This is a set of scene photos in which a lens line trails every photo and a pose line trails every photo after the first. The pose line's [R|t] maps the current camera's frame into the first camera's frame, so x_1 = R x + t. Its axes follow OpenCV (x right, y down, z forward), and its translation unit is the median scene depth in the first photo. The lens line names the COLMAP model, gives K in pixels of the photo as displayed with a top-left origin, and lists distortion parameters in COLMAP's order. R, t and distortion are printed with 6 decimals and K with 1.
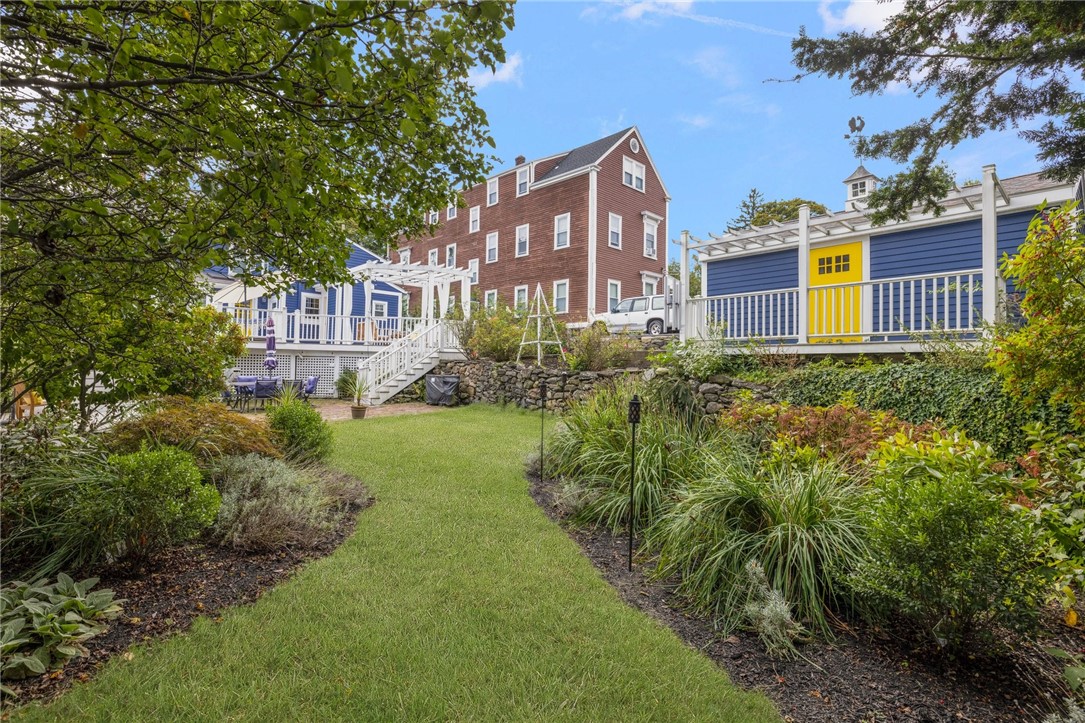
lens RADIAL K [[526.6, 0, 535.1], [0, 526.6, 358.5], [0, 0, 1]] dist [0.000918, 0.000260]
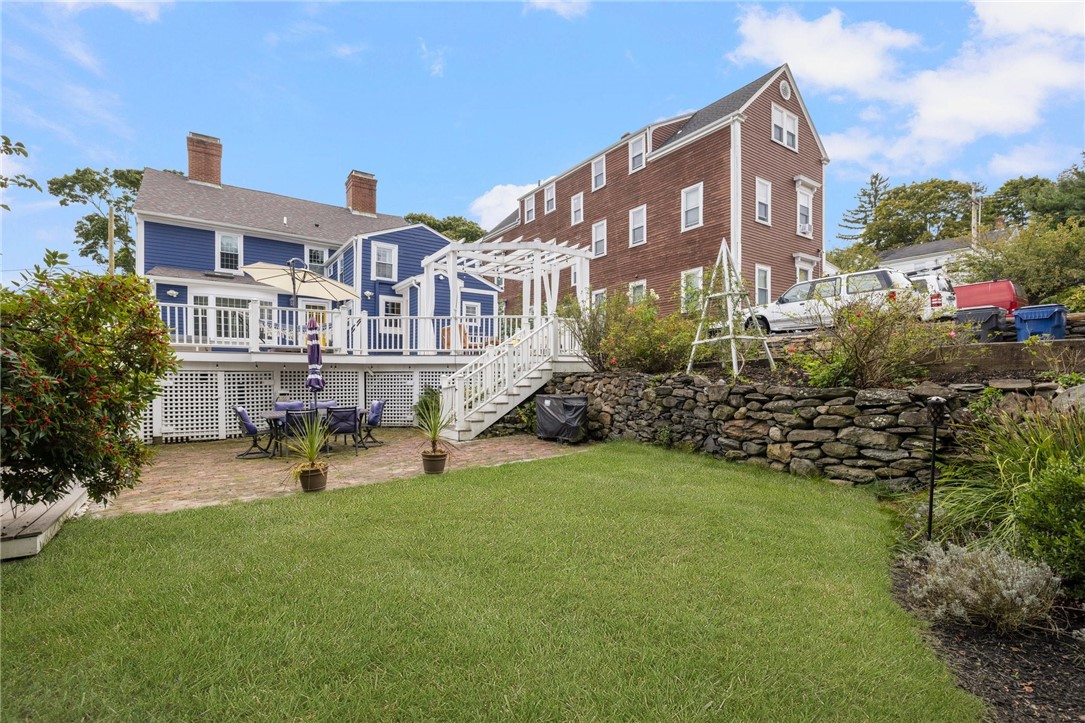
lens RADIAL K [[492.3, 0, 543.2], [0, 492.3, 388.5], [0, 0, 1]] dist [-0.005083, 0.000397]
pose [[0.987562, -0.018118, -0.156182, -0.077602], [0.023640, 0.999157, 0.033574, 0.000927], [0.155442, -0.036848, 0.987157, 0.294388]]
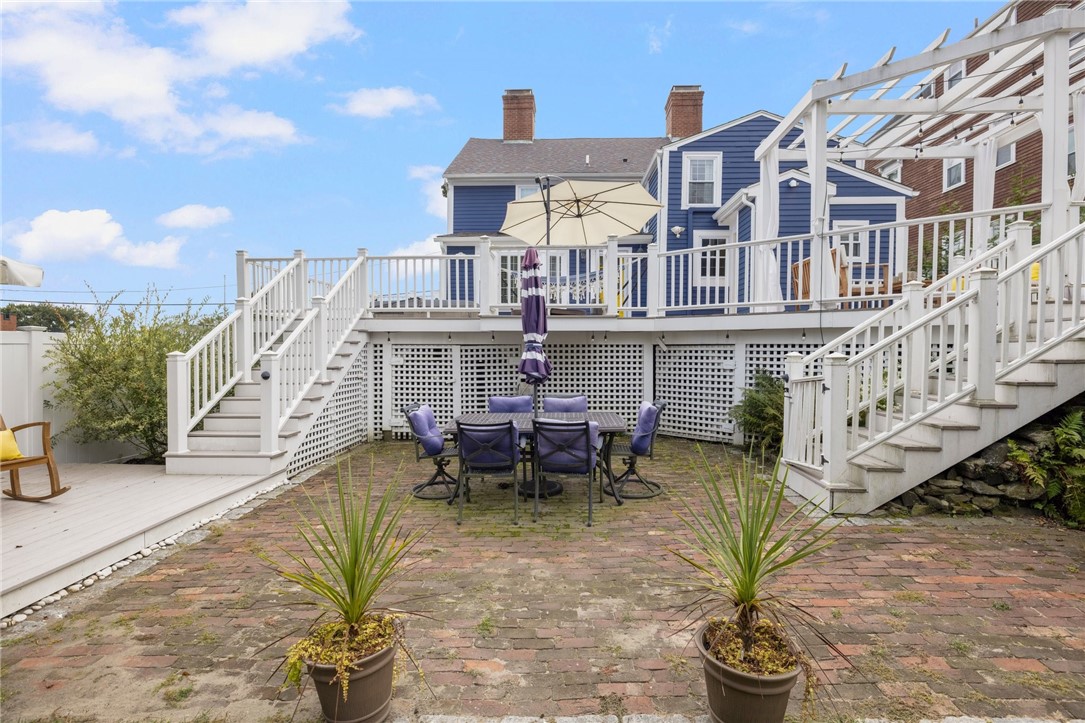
lens RADIAL K [[526.6, 0, 535.7], [0, 526.6, 355.1], [0, 0, 1]] dist [0.000918, 0.000260]
pose [[0.683994, -0.010305, -0.729415, -0.163699], [0.024274, 0.999668, 0.008640, -0.002398], [0.729083, -0.023616, 0.684017, 0.531032]]
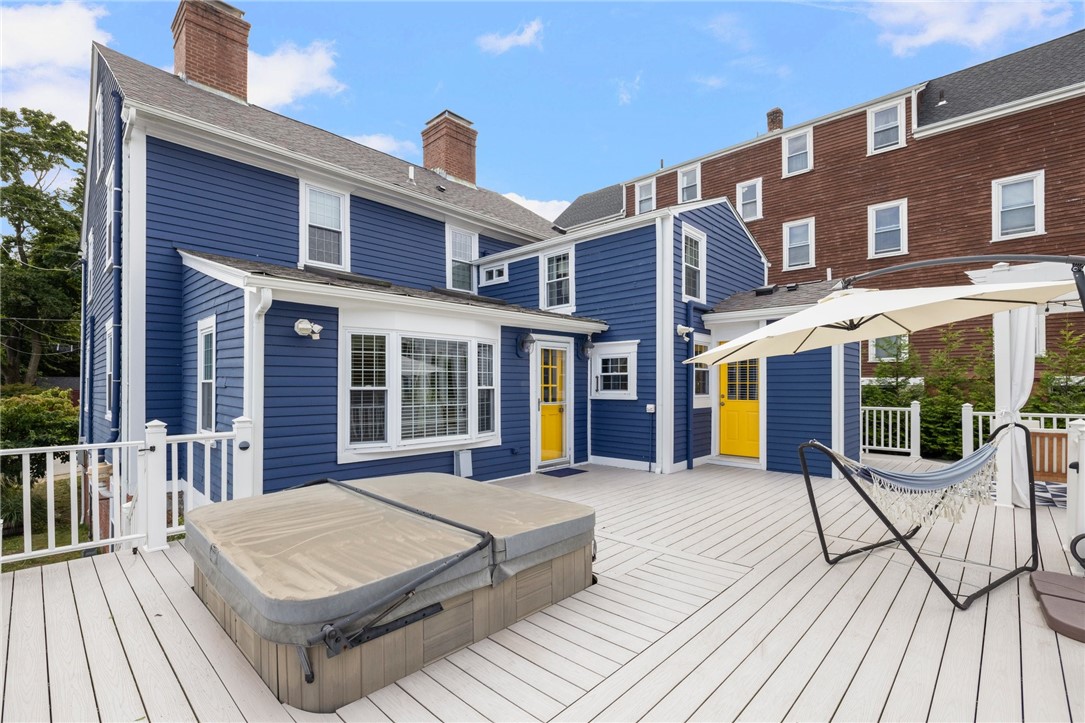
lens RADIAL K [[492.3, 0, 531.8], [0, 492.3, 377.5], [0, 0, 1]] dist [-0.005083, 0.000397]
pose [[0.998614, -0.020640, 0.048421, -0.630297], [0.020128, 0.999736, 0.011046, -0.104519], [-0.048636, -0.010056, 0.998766, 0.674093]]
